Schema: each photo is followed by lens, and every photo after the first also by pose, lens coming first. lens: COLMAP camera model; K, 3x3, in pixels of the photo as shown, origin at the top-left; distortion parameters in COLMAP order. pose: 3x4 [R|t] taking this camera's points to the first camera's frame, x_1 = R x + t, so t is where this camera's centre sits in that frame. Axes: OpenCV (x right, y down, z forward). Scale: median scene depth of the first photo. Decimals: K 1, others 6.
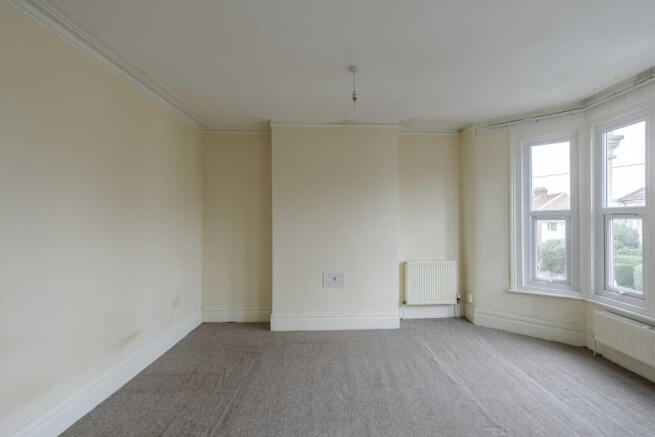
lens RADIAL K [[295.9, 0, 327.5], [0, 295.9, 218.5], [0, 0, 1]] dist [0.000889, 0.000118]
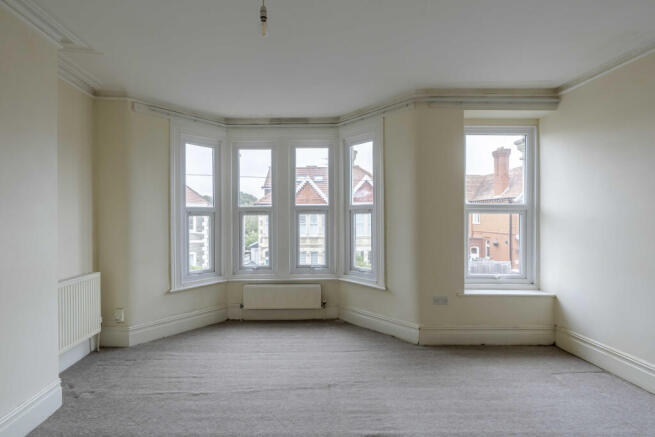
lens RADIAL K [[295.9, 0, 327.5], [0, 295.9, 218.5], [0, 0, 1]] dist [0.000889, 0.000118]
pose [[0.039536, 0.004681, 0.999207, -0.327613], [0.001399, 0.999988, -0.004740, 0.020299], [-0.999217, 0.001586, 0.039529, 0.513616]]
